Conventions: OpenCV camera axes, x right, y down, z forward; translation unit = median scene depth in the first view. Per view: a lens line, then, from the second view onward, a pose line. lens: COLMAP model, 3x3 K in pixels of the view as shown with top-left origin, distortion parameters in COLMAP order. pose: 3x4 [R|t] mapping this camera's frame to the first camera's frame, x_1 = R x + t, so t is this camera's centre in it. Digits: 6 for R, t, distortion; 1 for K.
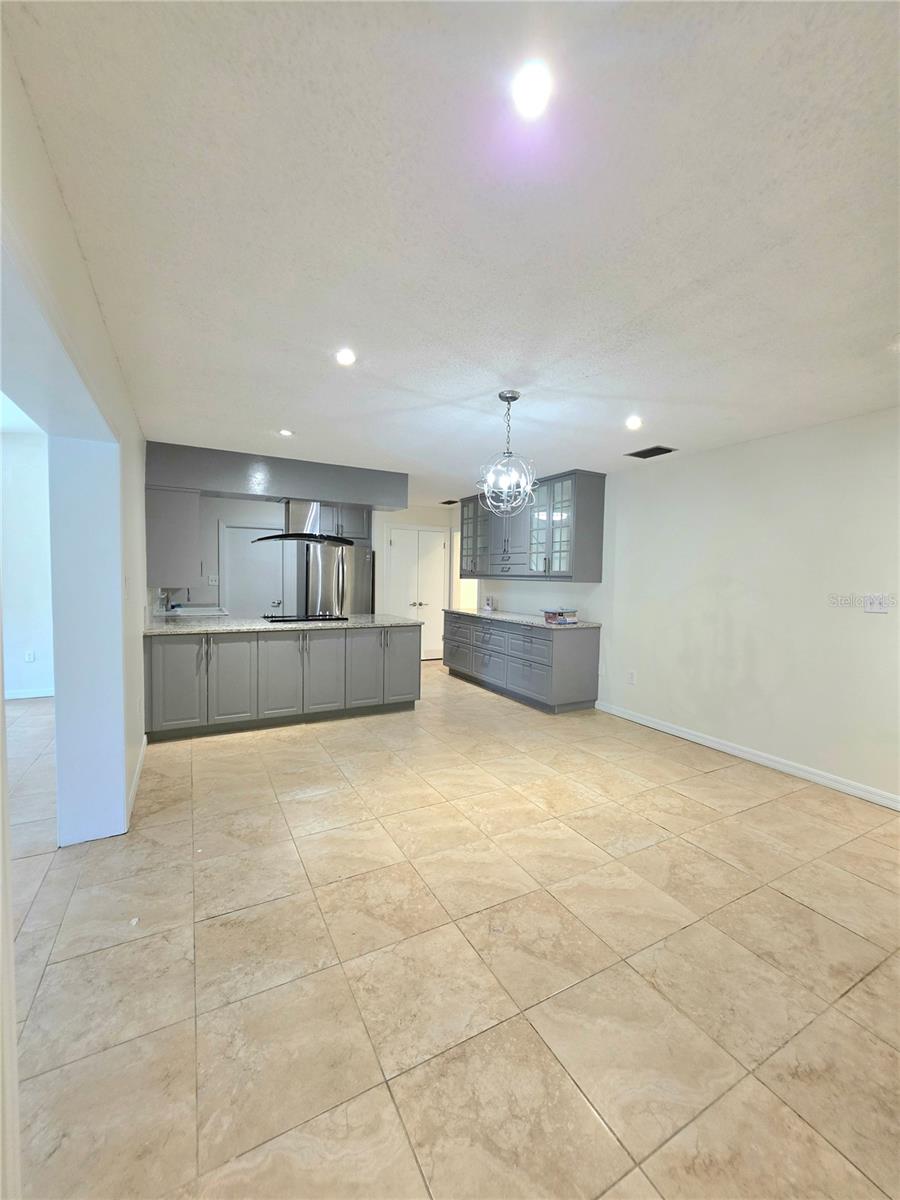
lens RADIAL K [[483.9, 0, 457.8], [0, 483.9, 602.7], [0, 0, 1]] dist [-0.004065, 0.000831]
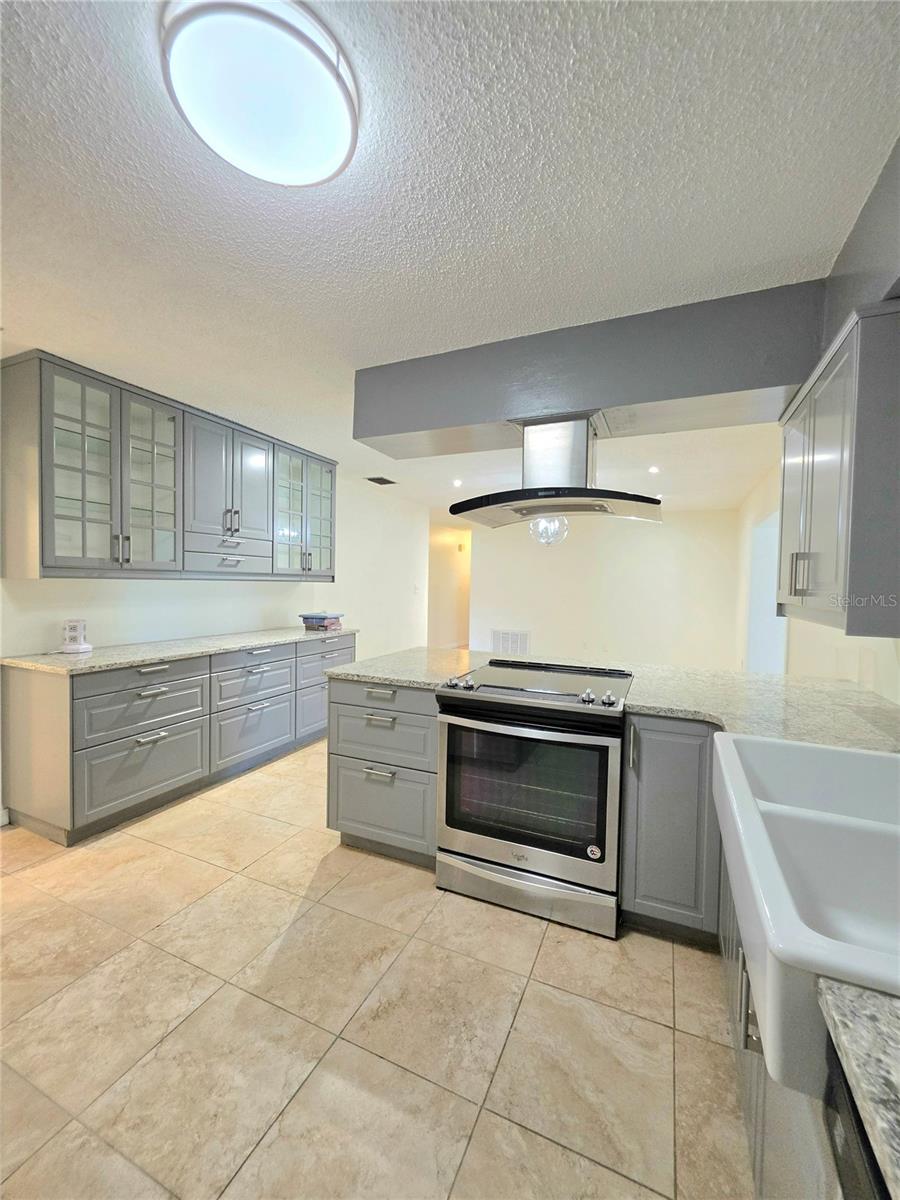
lens RADIAL K [[483.9, 0, 456.2], [0, 483.9, 595.5], [0, 0, 1]] dist [-0.004065, 0.000831]
pose [[-0.604800, -0.050883, 0.794750, -0.777362], [0.014467, 0.997090, 0.074847, -0.100588], [-0.796246, 0.056765, -0.602304, 1.655037]]
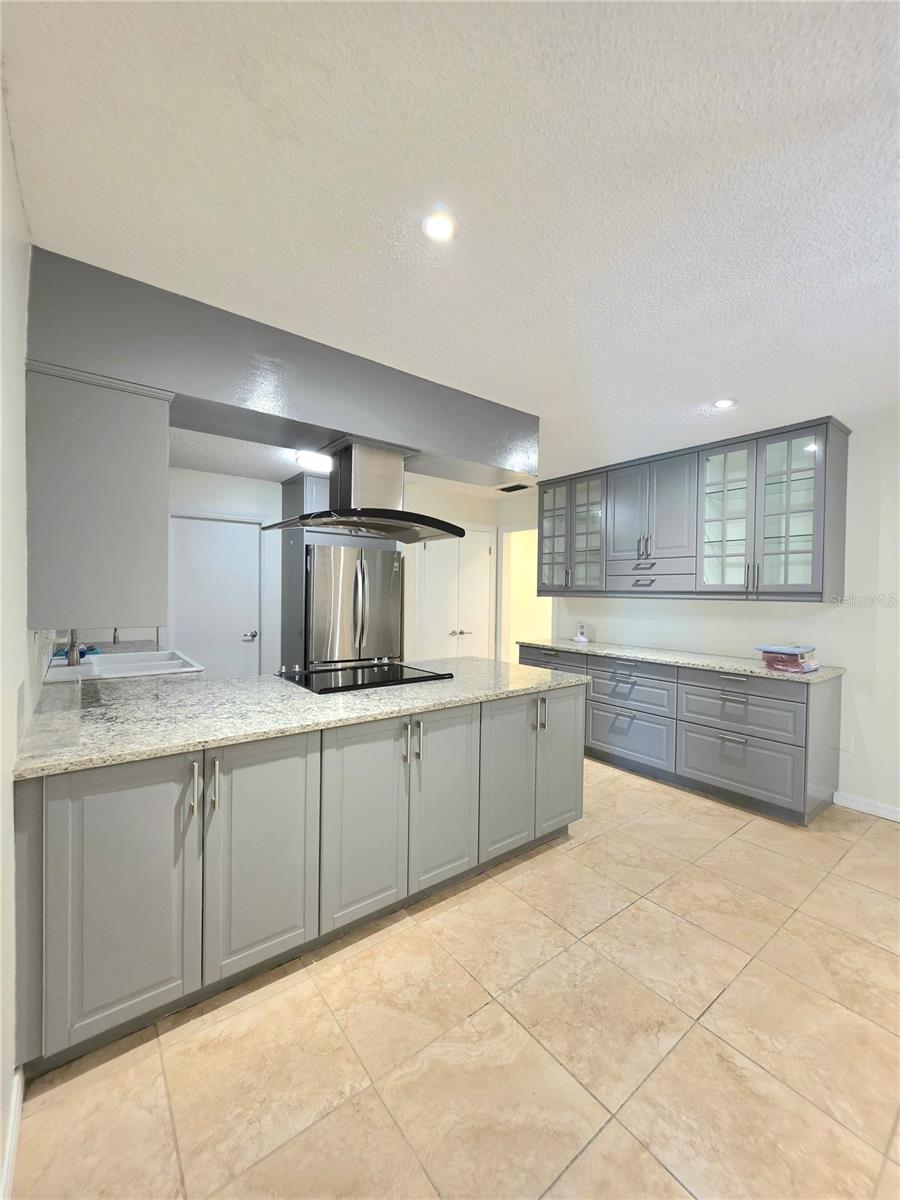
lens RADIAL K [[483.9, 0, 456.7], [0, 483.9, 602.8], [0, 0, 1]] dist [-0.004065, 0.000831]
pose [[0.987335, -0.008258, 0.158435, -0.372359], [0.013203, 0.999457, -0.030183, -0.036407], [-0.158099, 0.031893, 0.986908, 0.574928]]
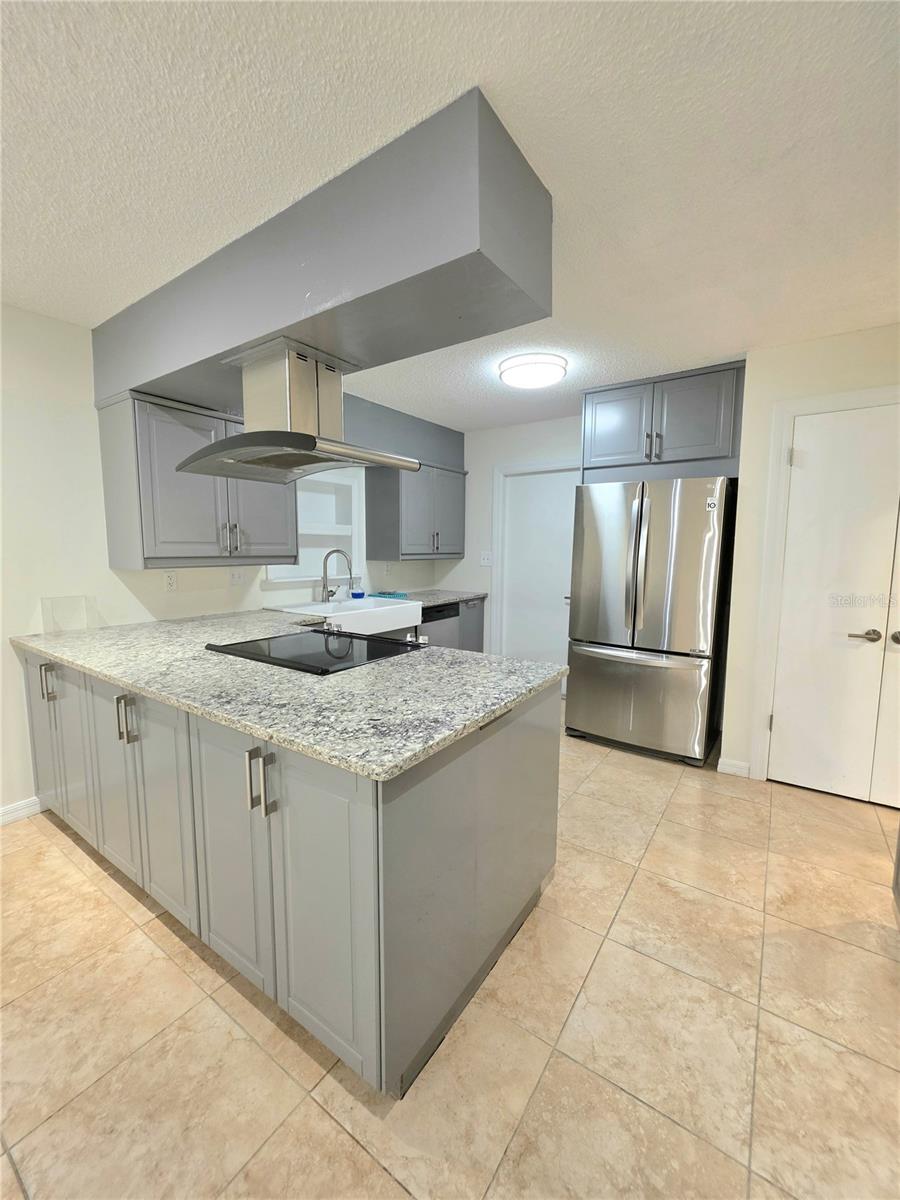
lens RADIAL K [[483.9, 0, 452.9], [0, 483.9, 601.5], [0, 0, 1]] dist [-0.004065, 0.000831]
pose [[0.443697, 0.084093, -0.892222, 0.141860], [-0.049583, 0.996366, 0.069251, -0.053718], [0.894804, 0.013513, 0.446255, 1.131098]]
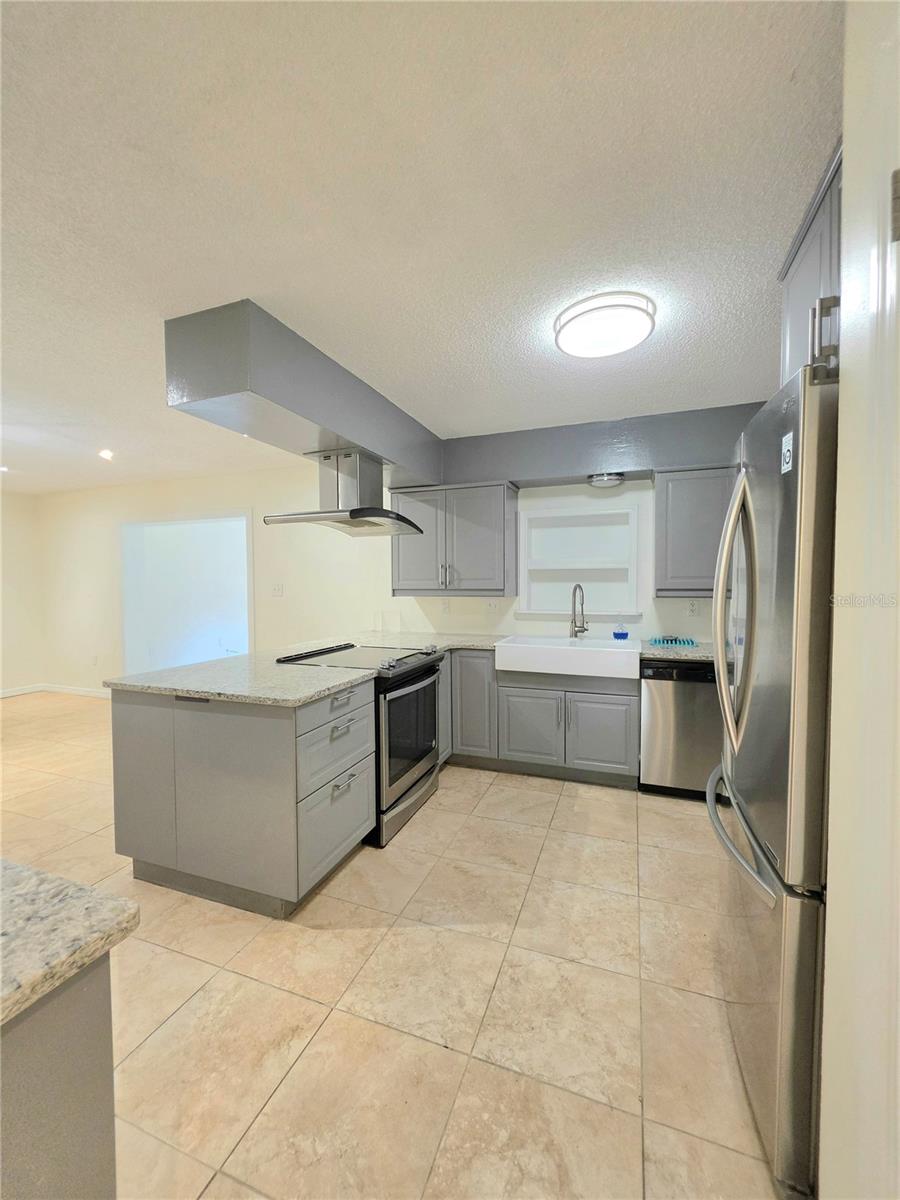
lens RADIAL K [[483.9, 0, 450.6], [0, 483.9, 597.5], [0, 0, 1]] dist [-0.004065, 0.000831]
pose [[-0.761859, 0.004119, -0.647730, -0.030366], [-0.047402, 0.996944, 0.062094, -0.096244], [0.646006, 0.078010, -0.759335, 1.861682]]
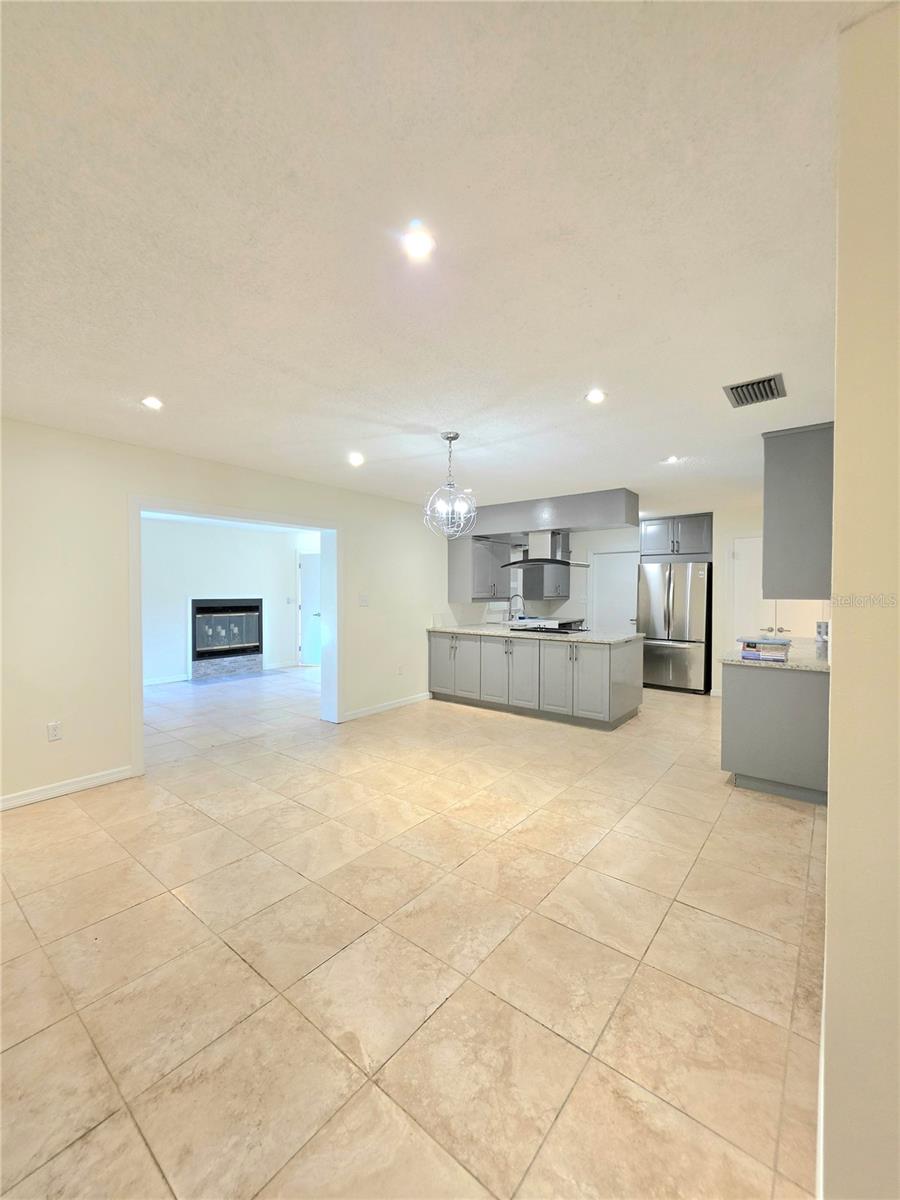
lens RADIAL K [[483.9, 0, 451.7], [0, 483.9, 603.4], [0, 0, 1]] dist [-0.004065, 0.000831]
pose [[0.383256, 0.006102, -0.923622, 0.833463], [-0.048414, 0.998736, -0.013491, -0.006681], [0.922372, 0.049887, 0.383067, 0.406501]]
